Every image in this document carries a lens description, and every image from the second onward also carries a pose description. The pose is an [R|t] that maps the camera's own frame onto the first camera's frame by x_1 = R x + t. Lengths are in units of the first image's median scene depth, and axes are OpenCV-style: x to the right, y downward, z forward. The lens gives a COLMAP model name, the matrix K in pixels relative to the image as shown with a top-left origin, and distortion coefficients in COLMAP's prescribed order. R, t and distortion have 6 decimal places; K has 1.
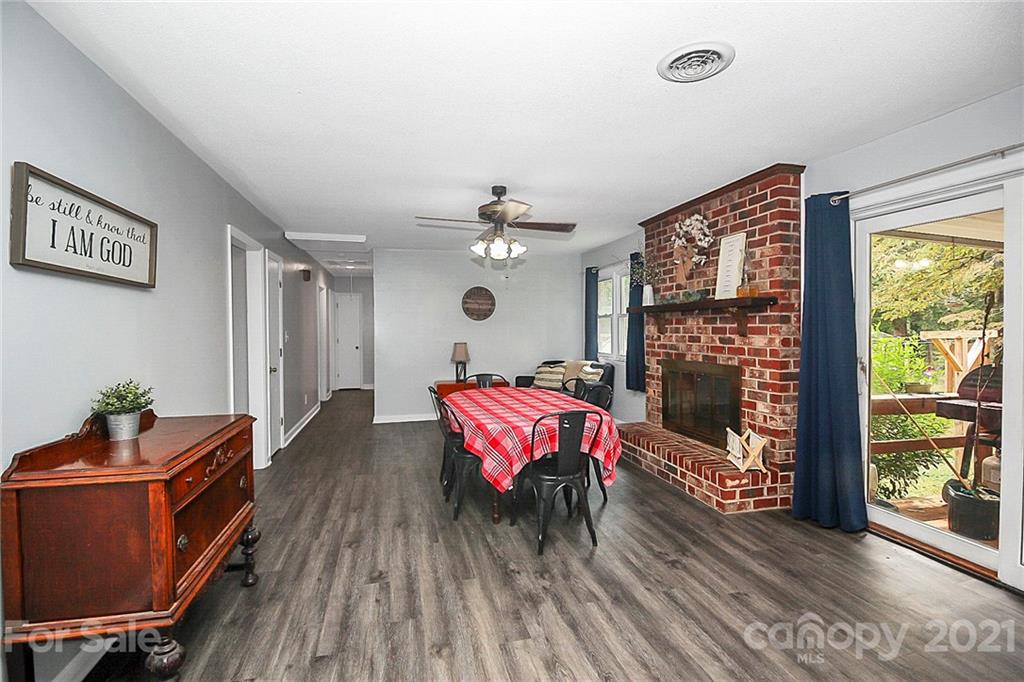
lens RADIAL K [[485.5, 0, 515.3], [0, 485.5, 331.7], [0, 0, 1]] dist [-0.000061, -0.000347]
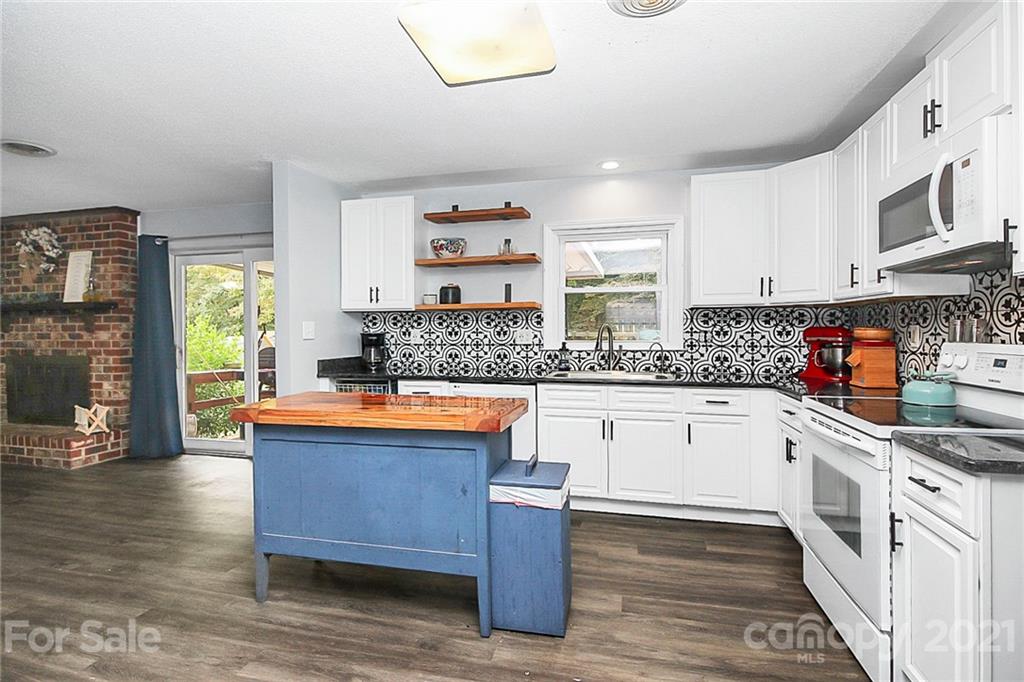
lens RADIAL K [[470.4, 0, 513.8], [0, 470.4, 333.8], [0, 0, 1]] dist [-0.000357, -0.010239]
pose [[0.444284, -0.005603, 0.895868, -0.138359], [0.012583, 0.999921, 0.000013, 0.028467], [-0.895798, 0.011267, 0.444319, -0.554546]]
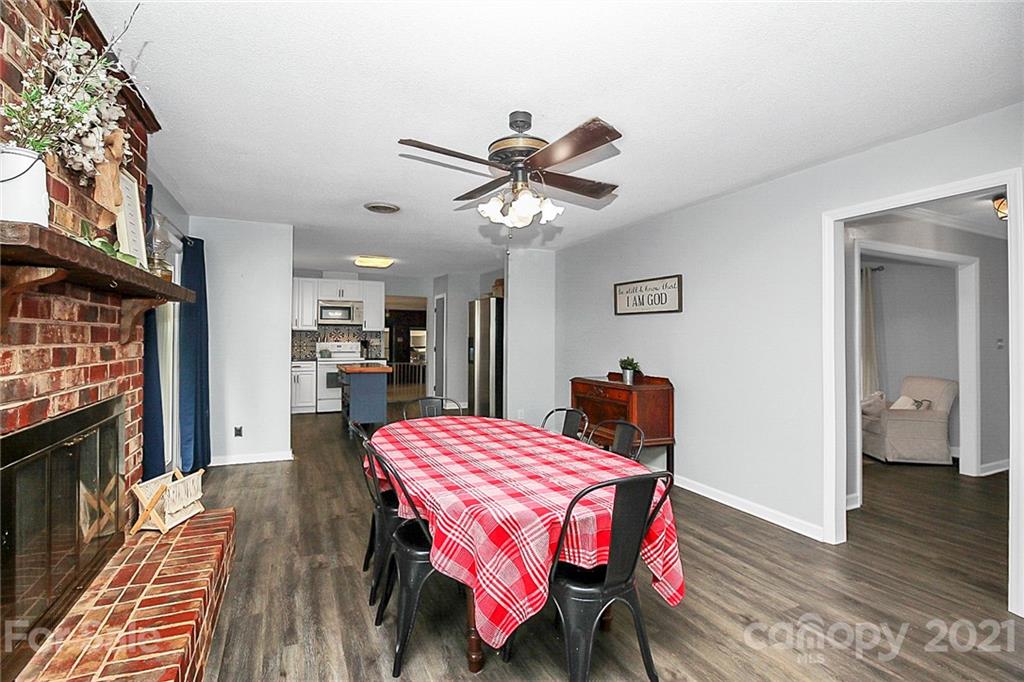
lens RADIAL K [[470.4, 0, 513.8], [0, 470.4, 333.8], [0, 0, 1]] dist [-0.000357, -0.010239]
pose [[-0.984901, -0.004008, -0.173070, 0.090640], [-0.004559, 0.999986, 0.002787, -0.007292], [0.173057, 0.003534, -0.984906, 1.724383]]
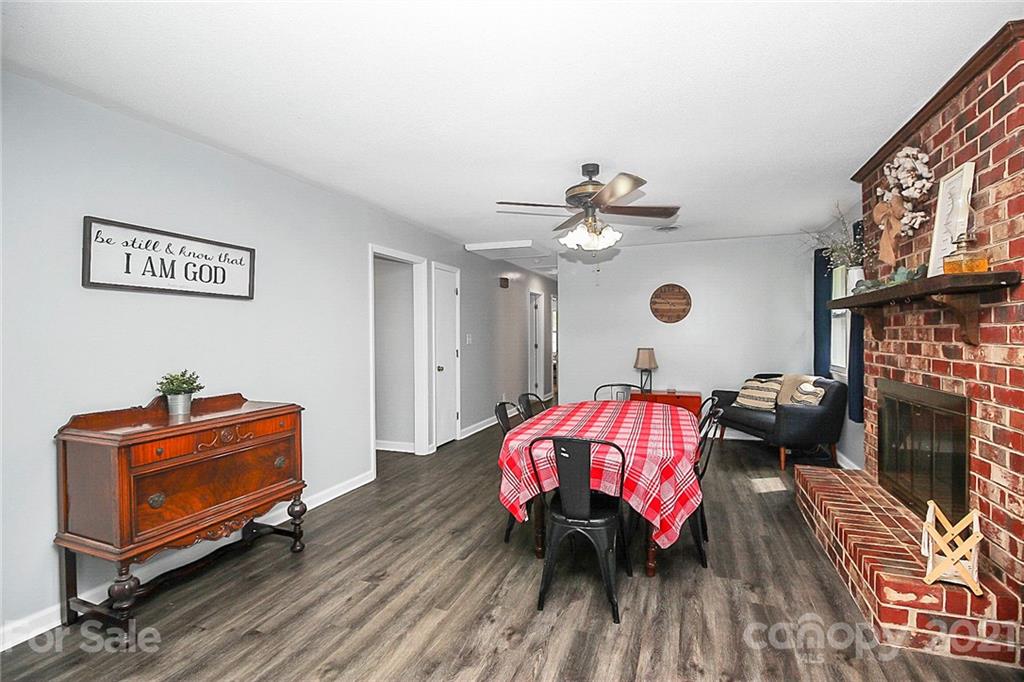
lens RADIAL K [[486.1, 0, 508.2], [0, 486.1, 334.0], [0, 0, 1]] dist [0.013356, -0.018314]
pose [[0.814047, 0.003058, -0.580791, 0.369522], [-0.005441, 0.999982, -0.002361, 0.001062], [0.580773, 0.005083, 0.814050, 0.233681]]
